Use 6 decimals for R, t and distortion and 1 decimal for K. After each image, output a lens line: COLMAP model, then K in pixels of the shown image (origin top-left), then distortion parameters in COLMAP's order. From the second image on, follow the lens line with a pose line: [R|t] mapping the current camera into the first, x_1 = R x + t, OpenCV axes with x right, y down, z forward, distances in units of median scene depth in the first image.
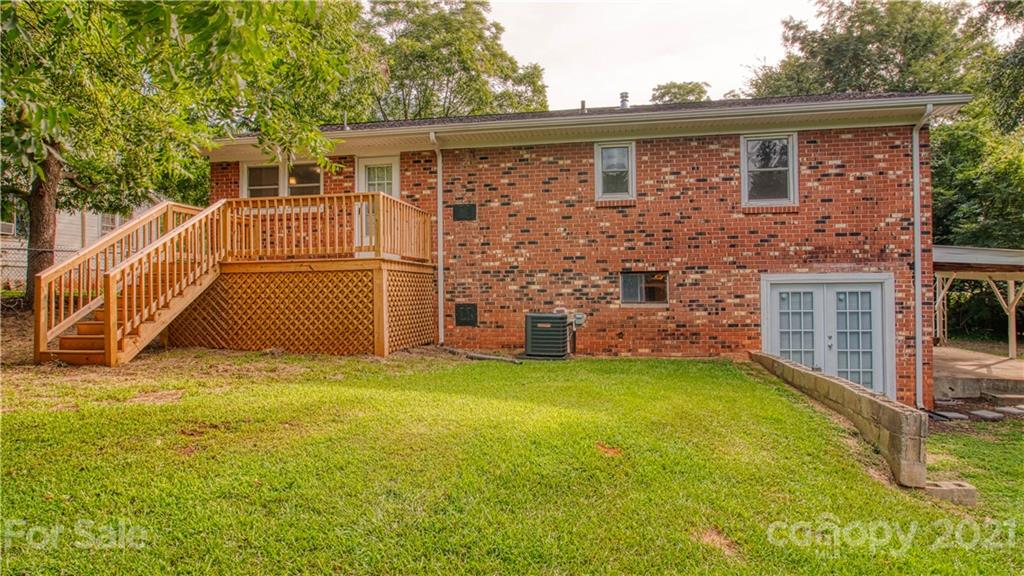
lens RADIAL K [[604.9, 0, 512.4], [0, 604.9, 286.4], [0, 0, 1]] dist [-0.004714, -0.003710]
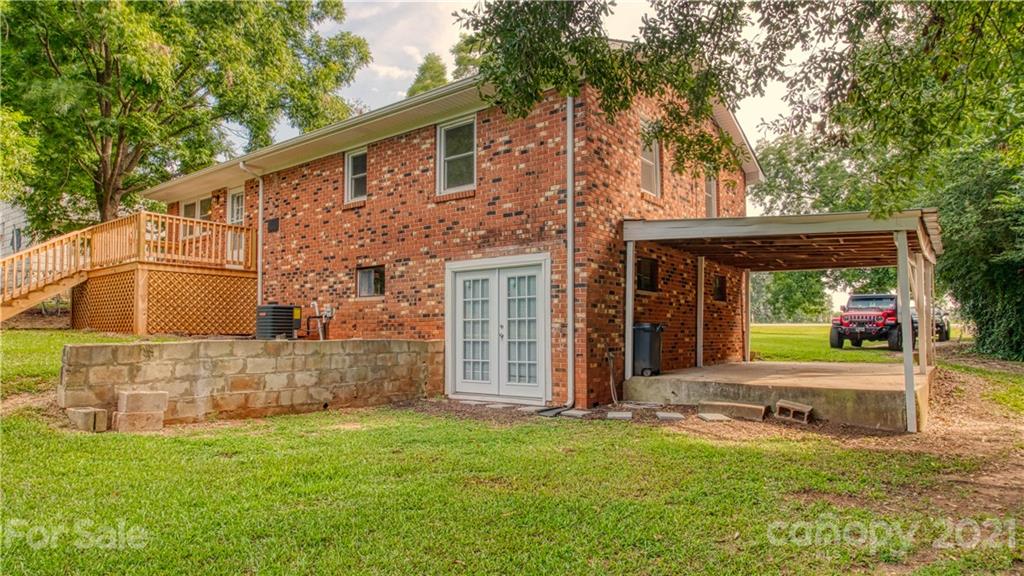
lens RADIAL K [[604.9, 0, 511.5], [0, 604.9, 310.5], [0, 0, 1]] dist [-0.004714, -0.003710]
pose [[0.886506, -0.012505, -0.462549, 0.949301], [-0.001450, 0.999555, -0.029801, 0.085686], [0.462716, 0.027089, 0.886093, 0.179413]]
